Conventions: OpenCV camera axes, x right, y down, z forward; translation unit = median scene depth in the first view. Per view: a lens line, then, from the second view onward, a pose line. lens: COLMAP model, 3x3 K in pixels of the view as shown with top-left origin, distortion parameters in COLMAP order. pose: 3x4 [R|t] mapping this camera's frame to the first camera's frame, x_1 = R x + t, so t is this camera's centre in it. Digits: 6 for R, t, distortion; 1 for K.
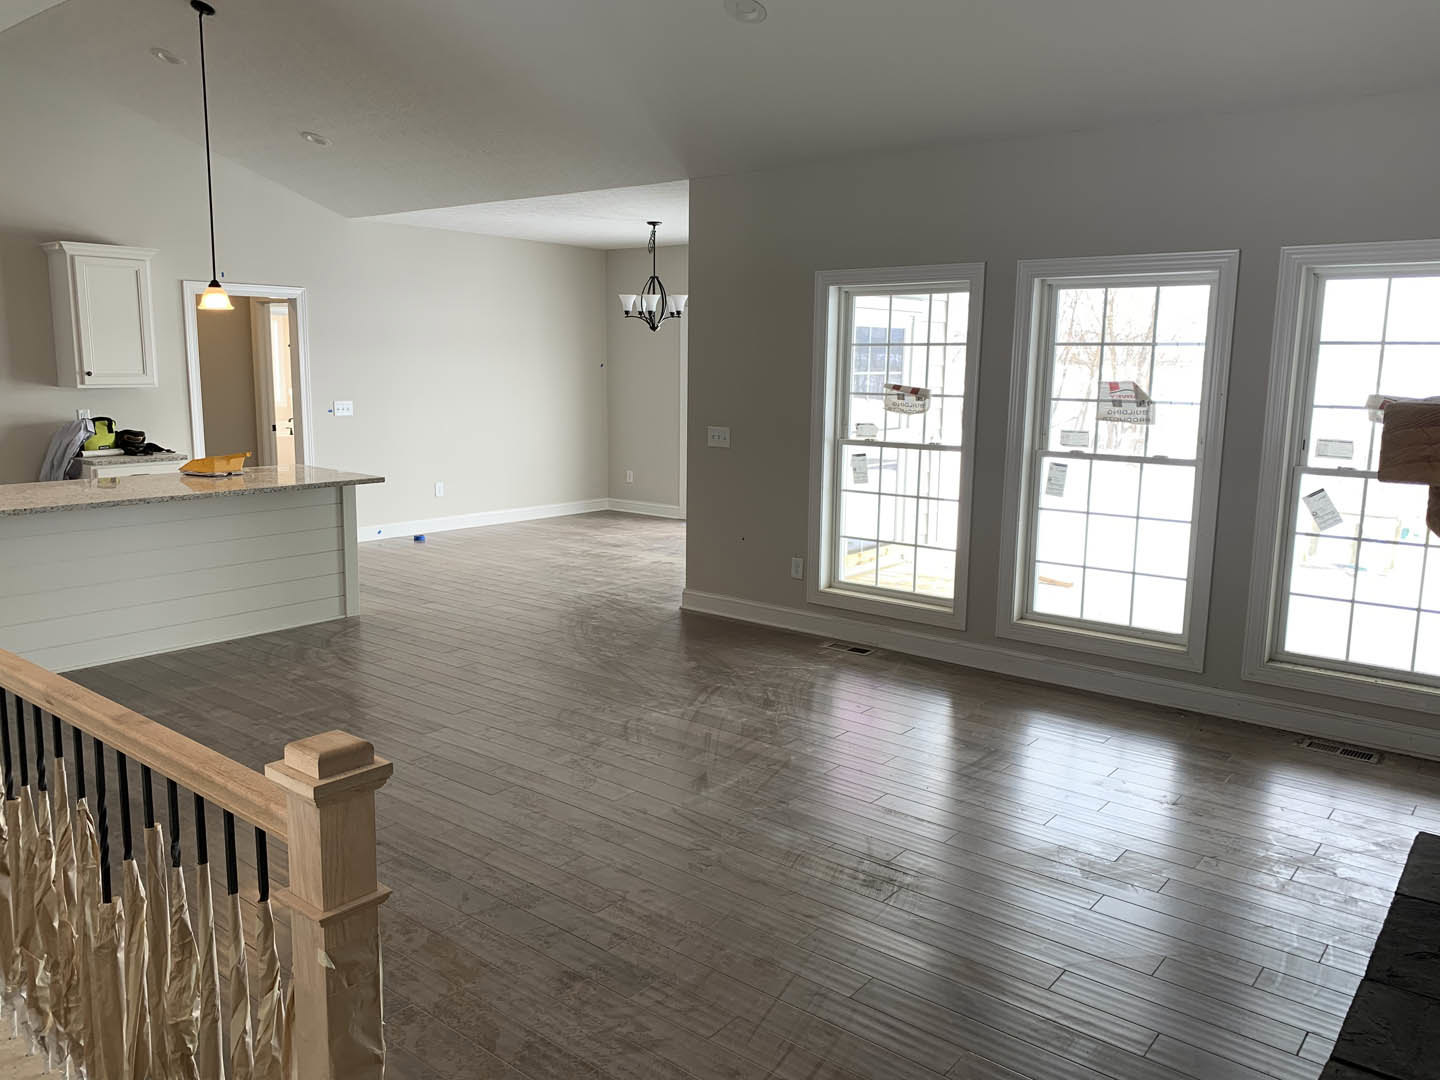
lens RADIAL K [[1085.3, 0, 720.0], [0, 1085.3, 540.0], [0, 0, 1]] dist [0.031583, -0.006580]
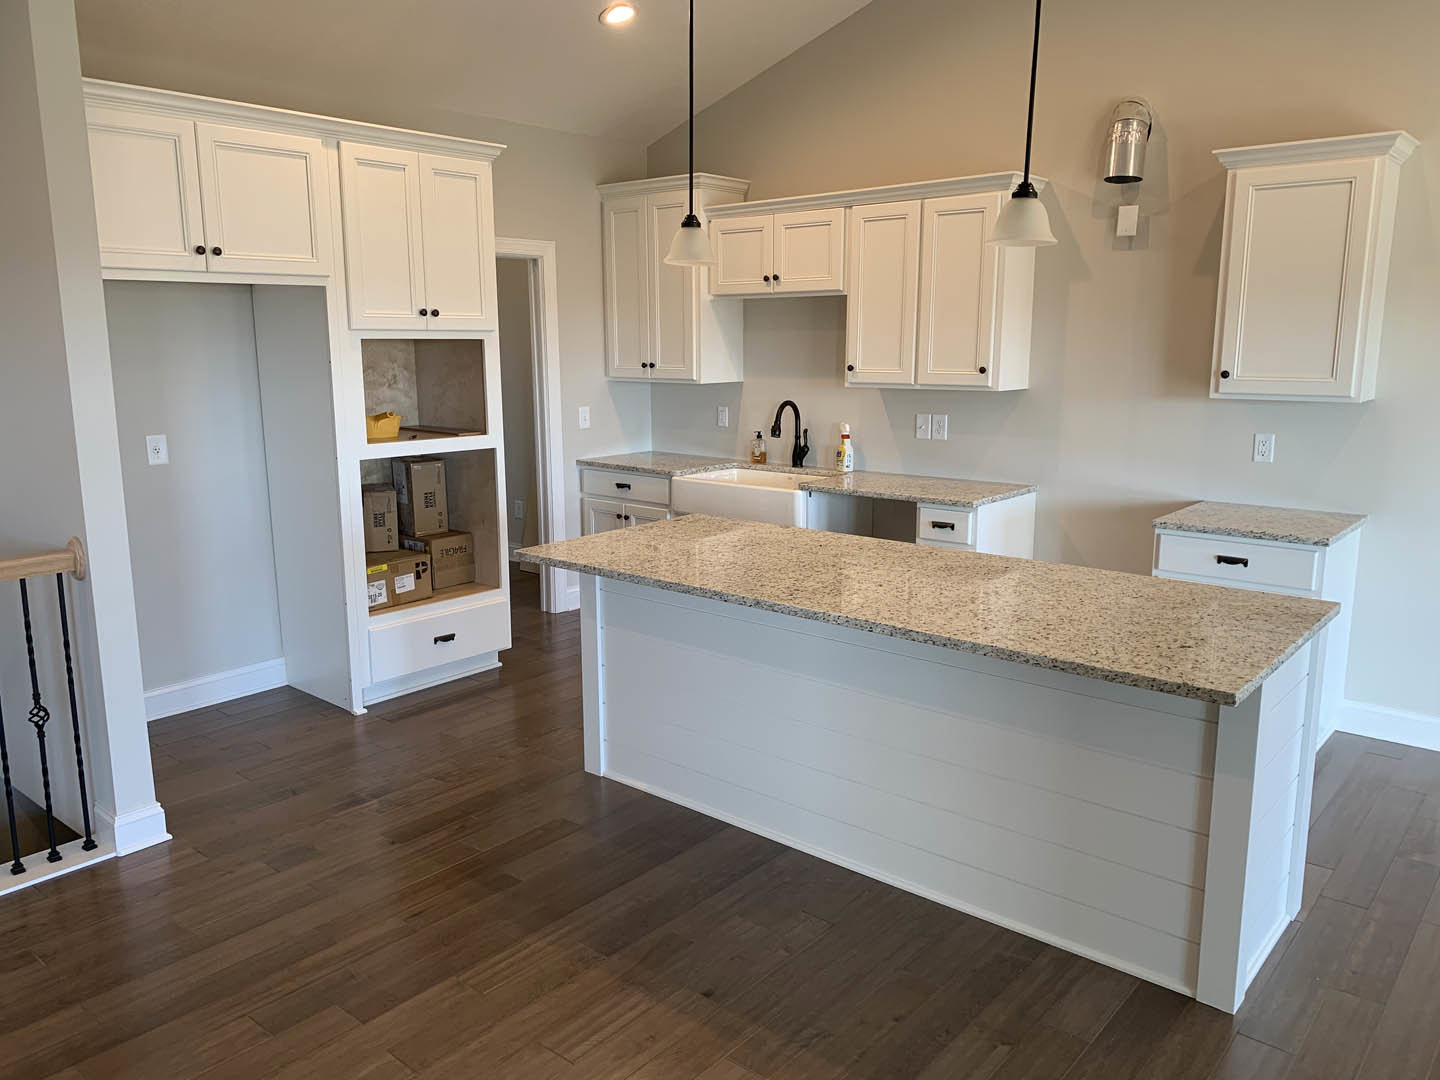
lens RADIAL K [[1087.7, 0, 720.0], [0, 1087.7, 540.0], [0, 0, 1]] dist [0.025507, -0.002630]
pose [[-0.041609, 0.168477, -0.984827, 0.027507], [-0.159390, 0.971938, 0.173007, -0.127275], [0.986338, 0.164170, -0.013588, 0.776733]]
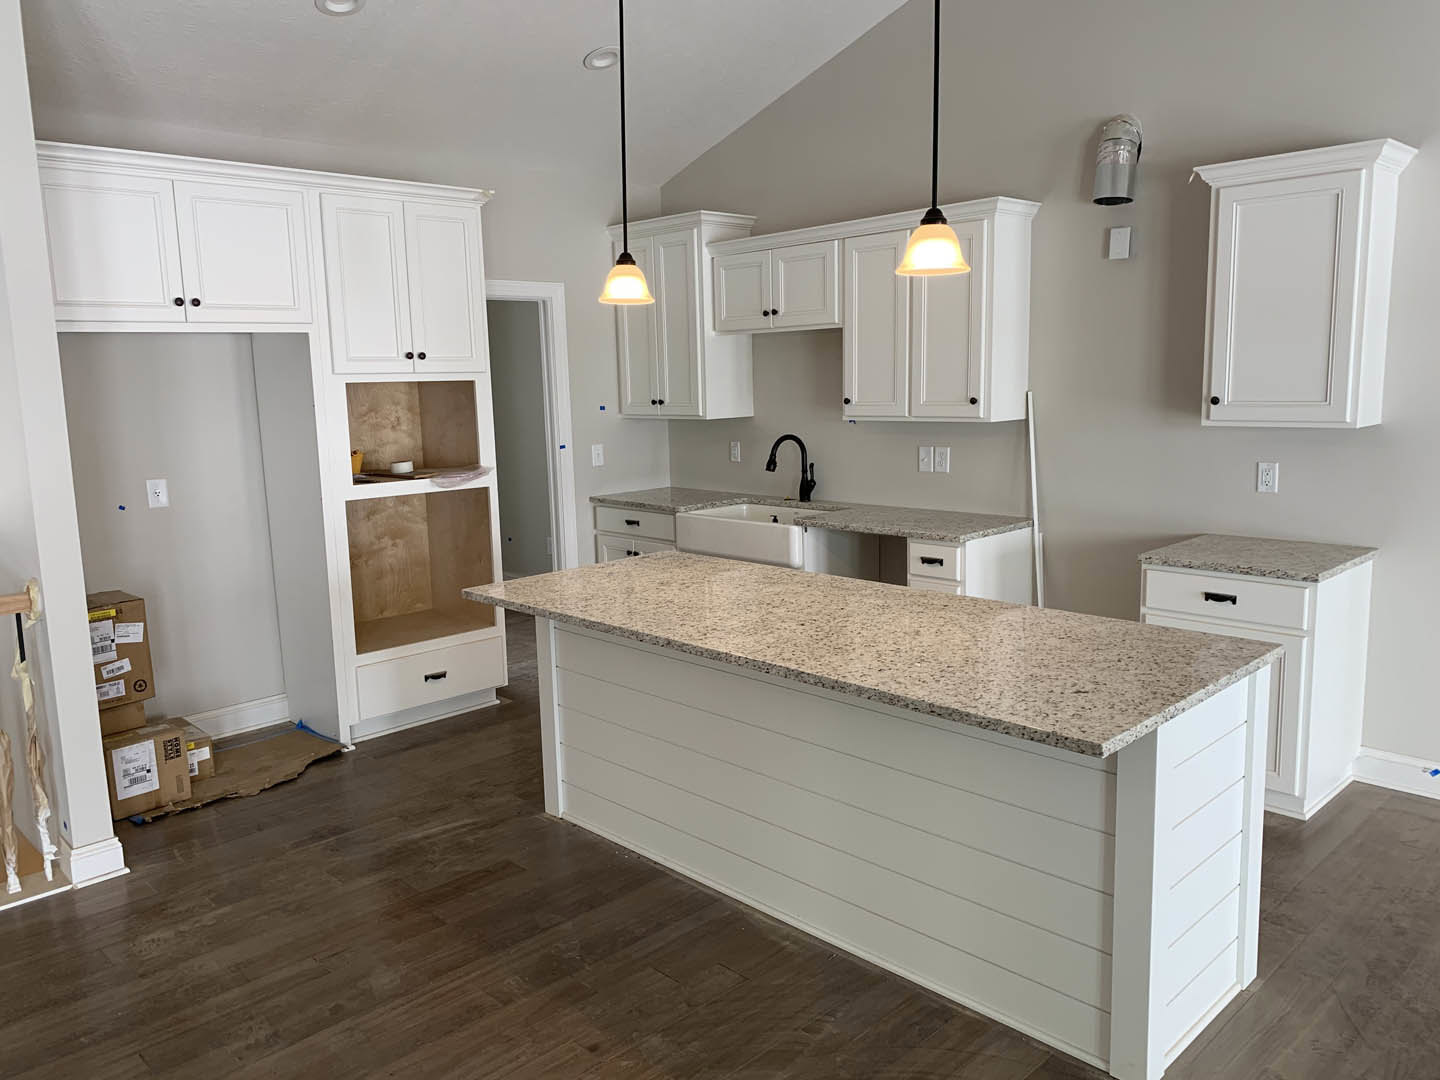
lens RADIAL K [[1085.3, 0, 720.0], [0, 1085.3, 540.0], [0, 0, 1]] dist [0.031583, -0.006580]
pose [[-0.138744, 0.138419, -0.980607, 0.011783], [-0.137148, 0.977957, 0.157449, -0.139096], [0.980786, 0.156333, -0.116702, 0.852470]]
